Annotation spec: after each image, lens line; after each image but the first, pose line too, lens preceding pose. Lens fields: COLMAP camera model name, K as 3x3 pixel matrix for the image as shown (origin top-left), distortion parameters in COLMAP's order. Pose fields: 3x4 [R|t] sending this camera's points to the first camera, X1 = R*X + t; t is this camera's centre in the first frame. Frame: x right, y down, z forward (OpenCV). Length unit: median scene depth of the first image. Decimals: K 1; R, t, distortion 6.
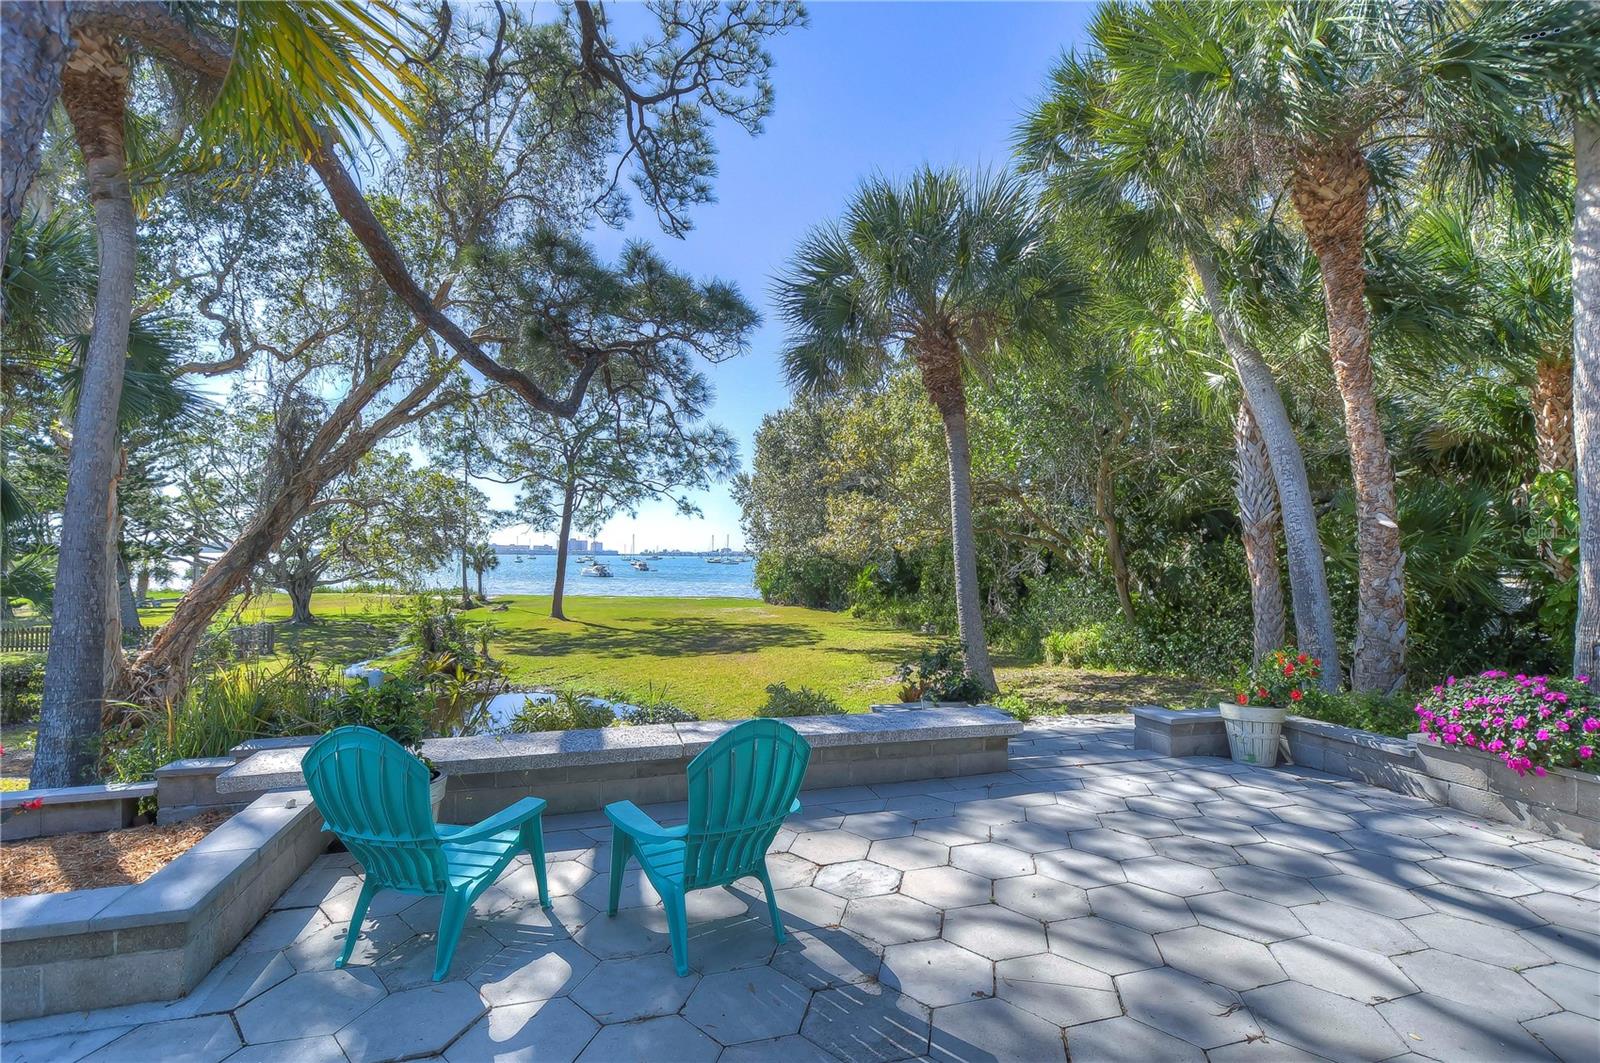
lens RADIAL K [[724.4, 0, 792.9], [0, 724.4, 559.5], [0, 0, 1]] dist [-0.005488, -0.001414]
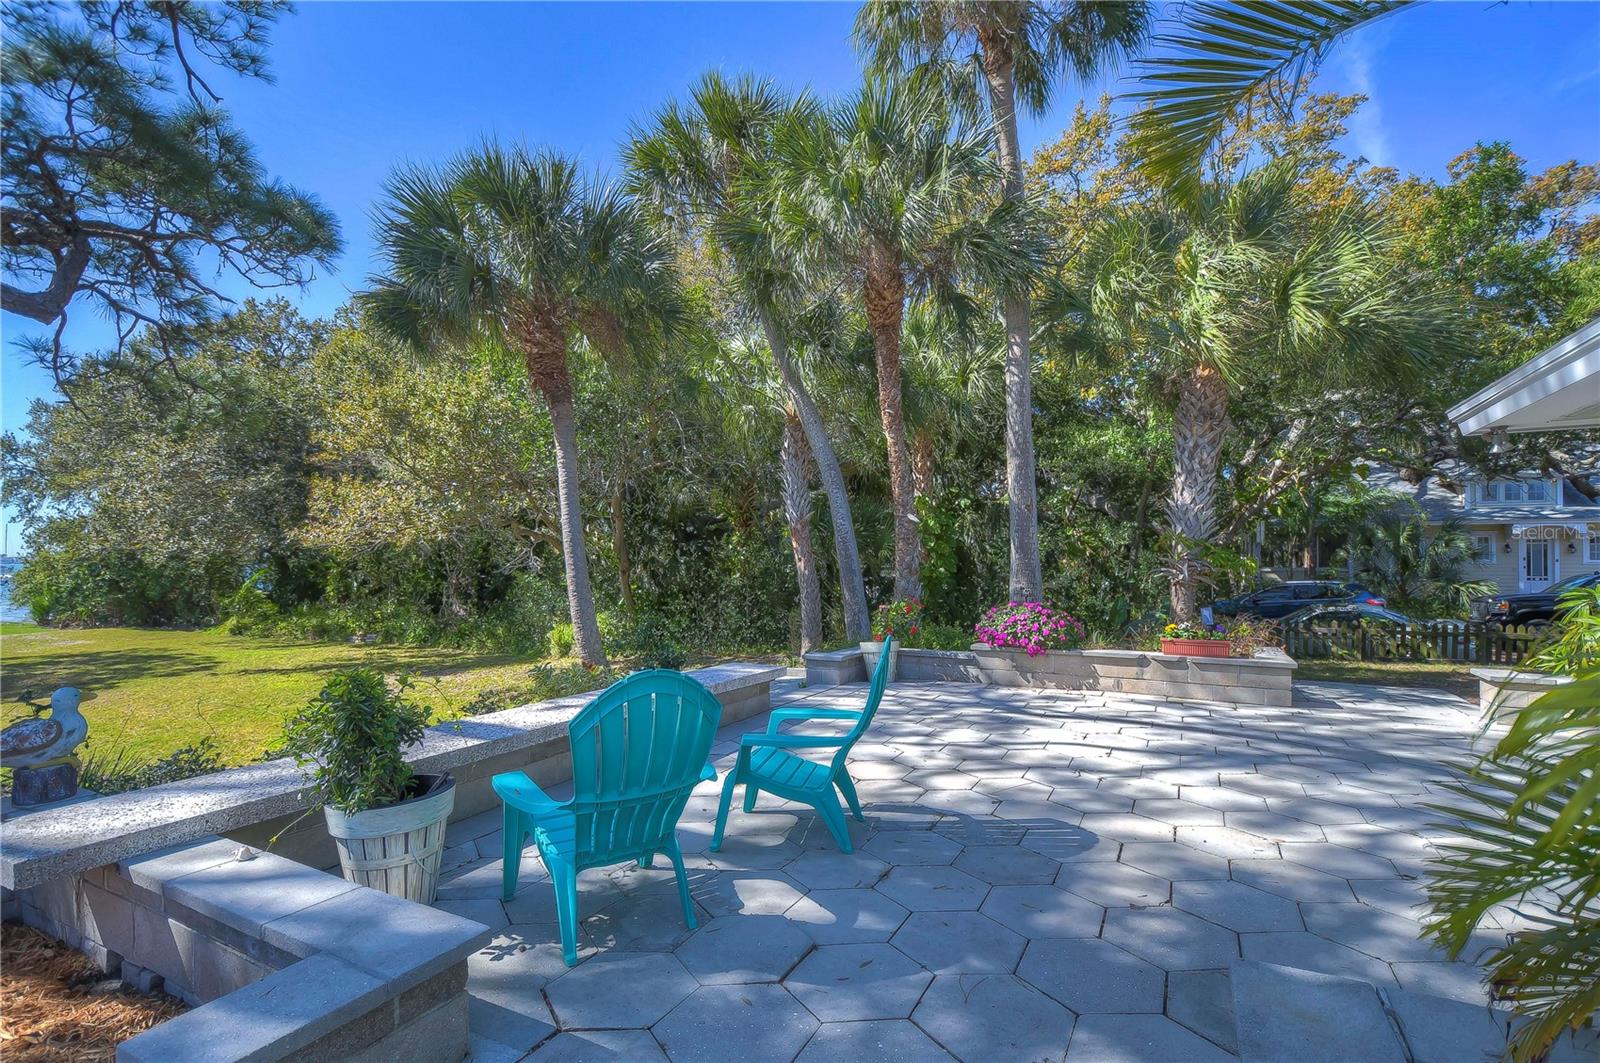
lens RADIAL K [[738.6, 0, 798.5], [0, 738.6, 550.9], [0, 0, 1]] dist [-0.002404, -0.000522]
pose [[0.694191, 0.008633, 0.719739, -0.717180], [0.004031, 0.999866, -0.015880, 0.060113], [-0.719780, 0.013925, 0.694063, 0.130844]]
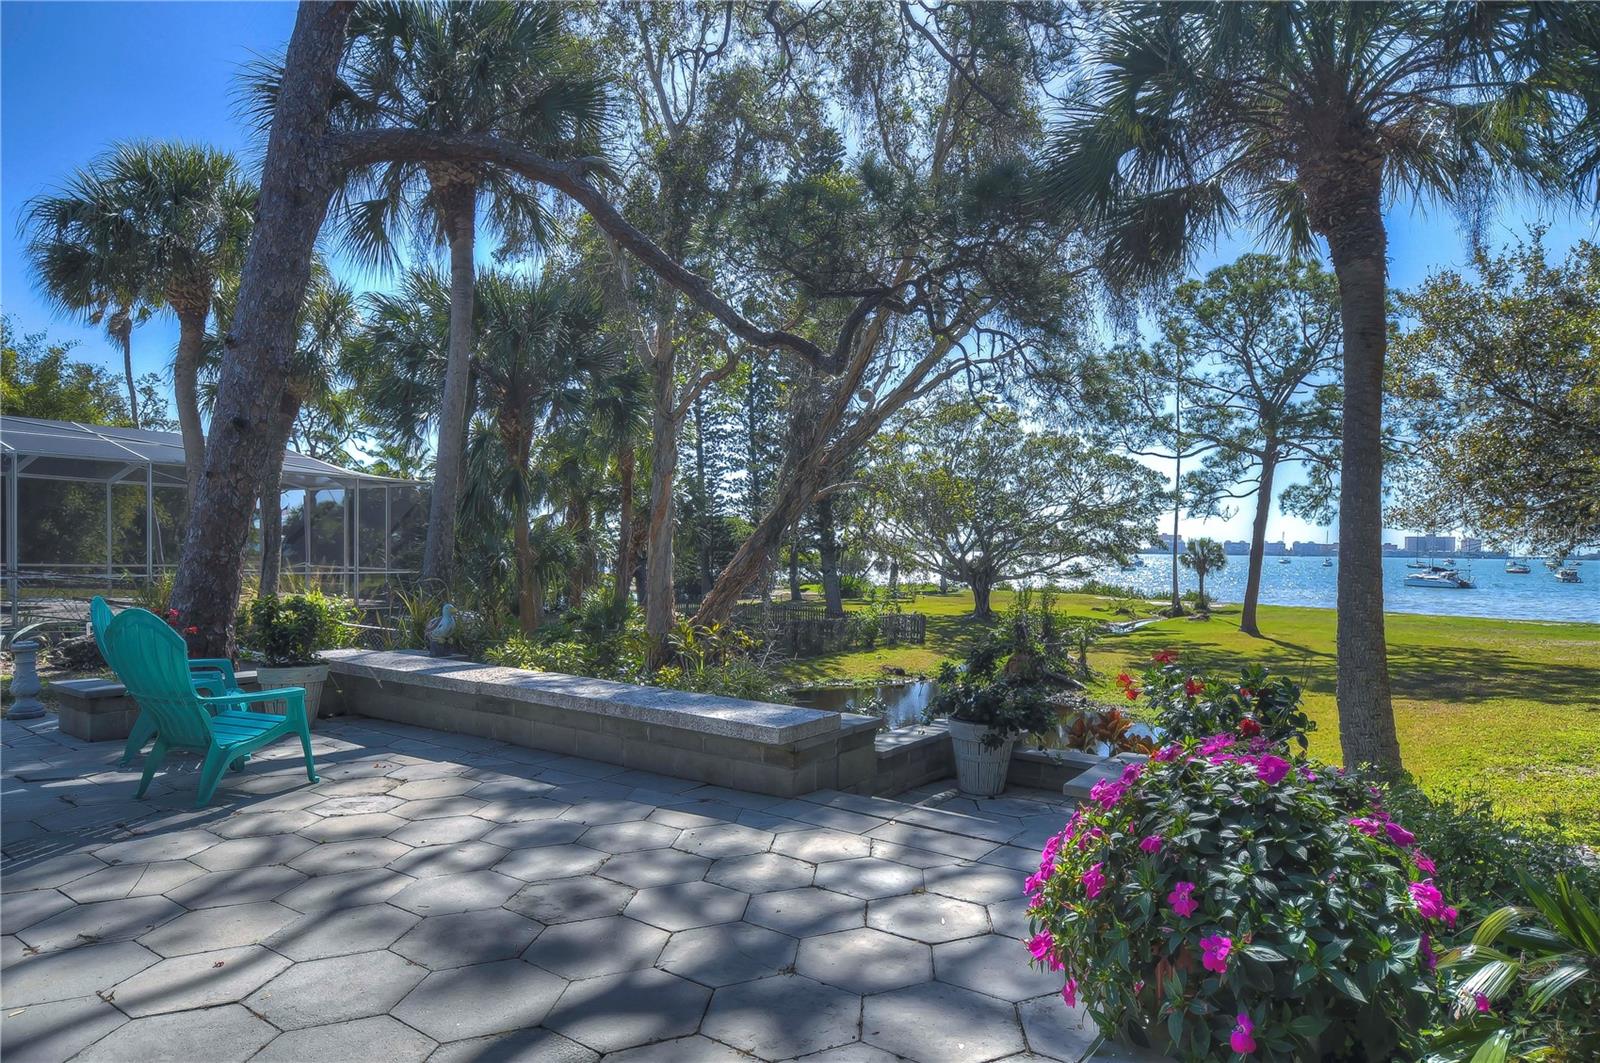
lens RADIAL K [[913.3, 0, 798.9], [0, 913.3, 559.4], [0, 0, 1]] dist [0.001575, 0.000211]
pose [[0.626666, 0.007073, -0.779256, 1.247540], [-0.009064, 0.999957, 0.001787, 0.078500], [0.779235, 0.005943, 0.626704, 0.581180]]
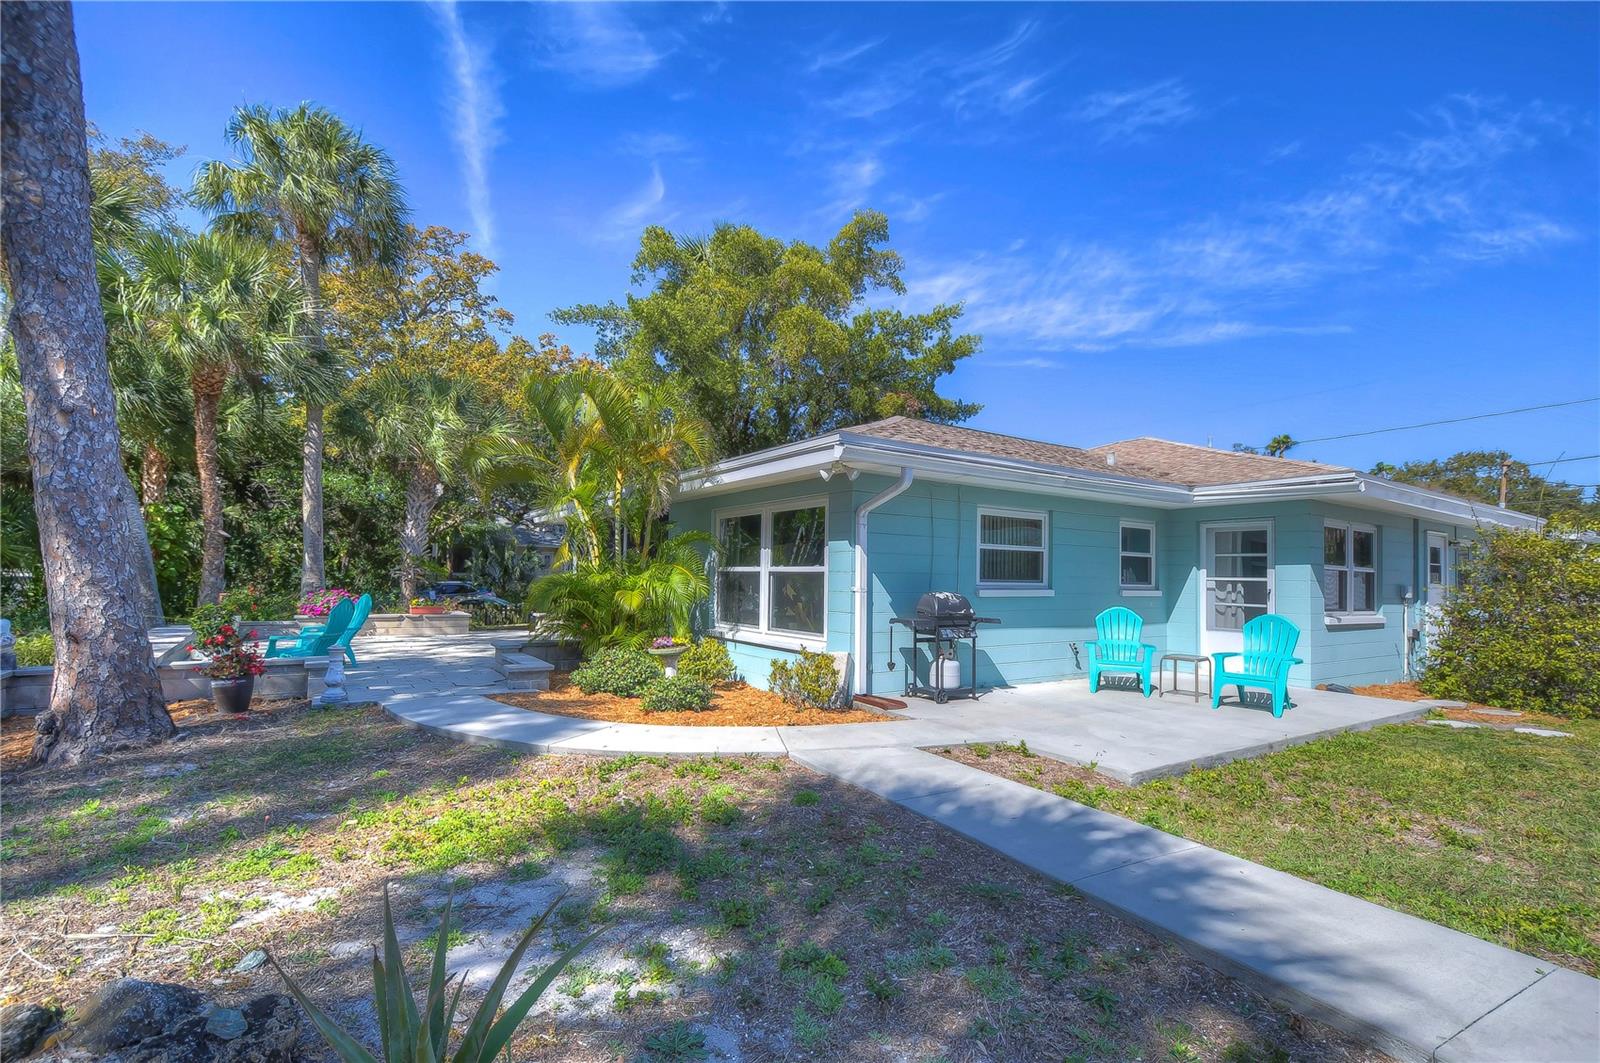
lens RADIAL K [[738.6, 0, 798.5], [0, 738.6, 550.9], [0, 0, 1]] dist [-0.002404, -0.000522]
pose [[-0.300536, 0.023476, 0.953481, -2.714506], [-0.017413, 0.999395, -0.030095, 0.053529], [-0.953611, -0.025647, -0.299946, 0.033081]]
